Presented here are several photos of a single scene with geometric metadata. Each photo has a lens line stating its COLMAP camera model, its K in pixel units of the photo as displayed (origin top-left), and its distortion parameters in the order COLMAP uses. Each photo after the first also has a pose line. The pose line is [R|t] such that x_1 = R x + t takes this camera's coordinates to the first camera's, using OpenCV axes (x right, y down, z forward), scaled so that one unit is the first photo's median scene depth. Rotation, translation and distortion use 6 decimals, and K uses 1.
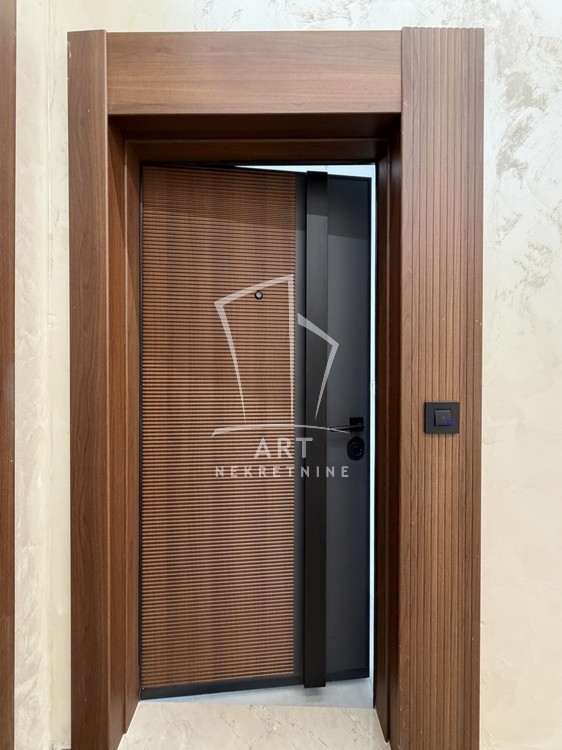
lens RADIAL K [[300.0, 0, 281.0], [0, 300.0, 361.9], [0, 0, 1]] dist [-0.001577, -0.000143]
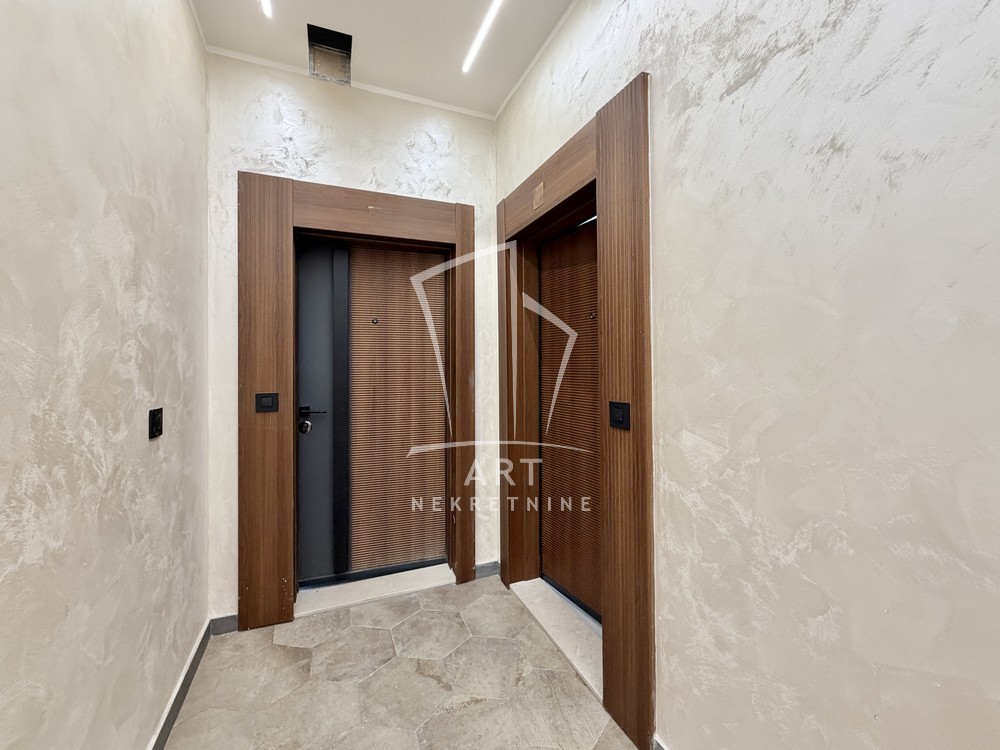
lens RADIAL K [[402.8, 0, 497.0], [0, 402.8, 362.6], [0, 0, 1]] dist [-0.001729, -0.000227]
pose [[0.407260, -0.014731, -0.913193, 1.792922], [0.001911, 0.999881, -0.015277, -0.002048], [0.913310, 0.004477, 0.407240, -0.106913]]
